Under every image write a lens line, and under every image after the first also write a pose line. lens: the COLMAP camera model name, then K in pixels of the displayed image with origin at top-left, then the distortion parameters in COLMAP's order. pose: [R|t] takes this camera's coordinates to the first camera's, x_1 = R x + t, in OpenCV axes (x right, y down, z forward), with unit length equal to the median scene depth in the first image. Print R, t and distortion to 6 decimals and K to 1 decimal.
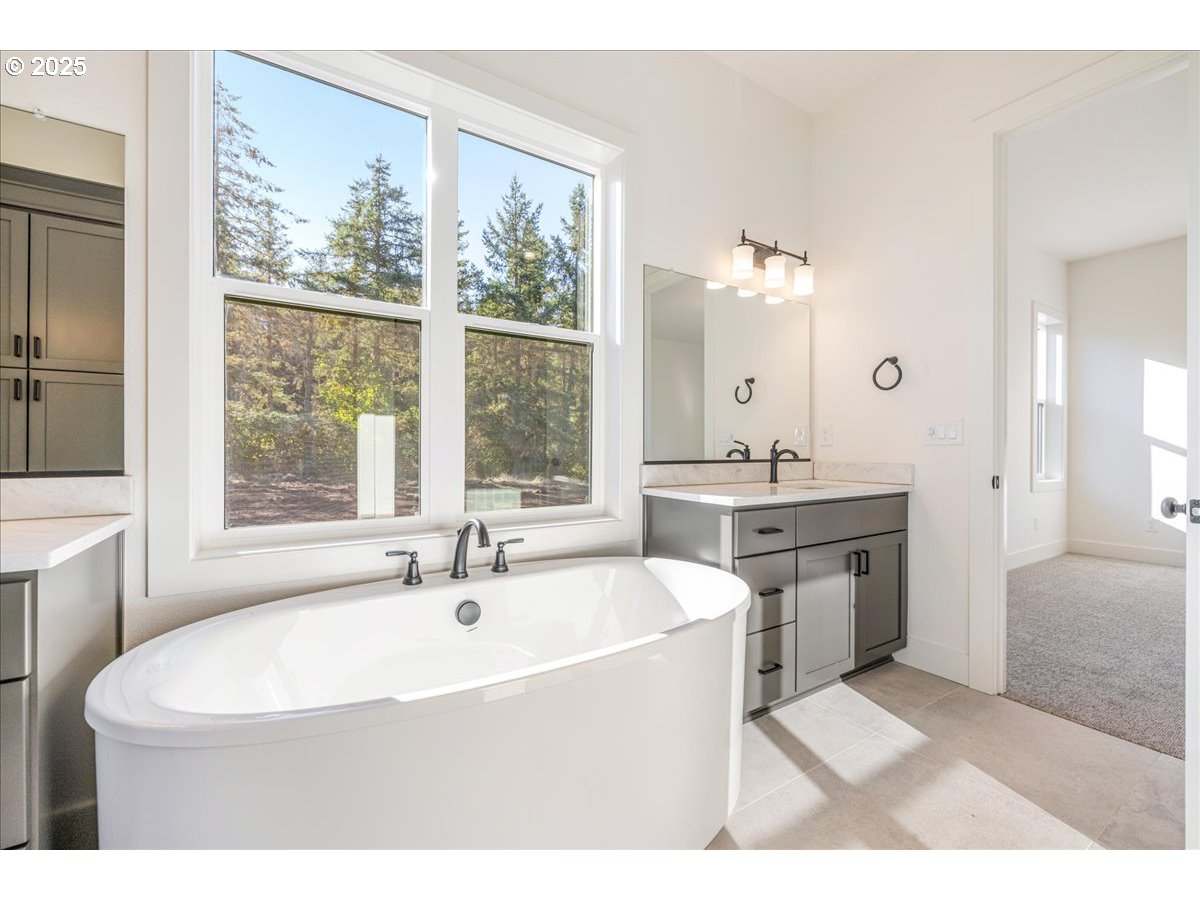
lens RADIAL K [[503.6, 0, 596.7], [0, 503.6, 444.4], [0, 0, 1]] dist [0.002041, 0.000071]
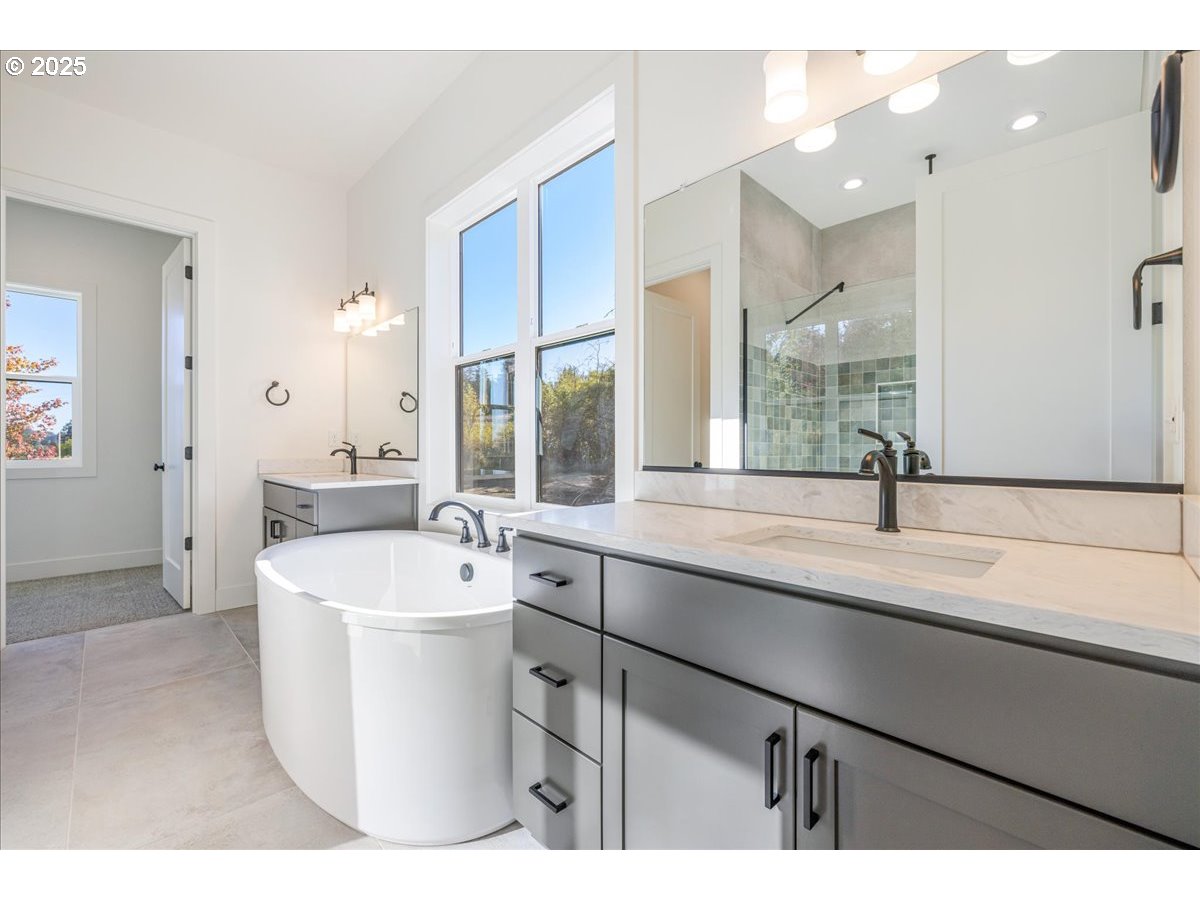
lens RADIAL K [[503.6, 0, 596.7], [0, 503.6, 444.4], [0, 0, 1]] dist [0.002041, 0.000071]
pose [[0.212049, -0.009652, -0.977211, 0.927804], [0.001706, 0.999953, -0.009507, 0.010053], [0.977258, 0.000349, 0.212056, 0.878821]]
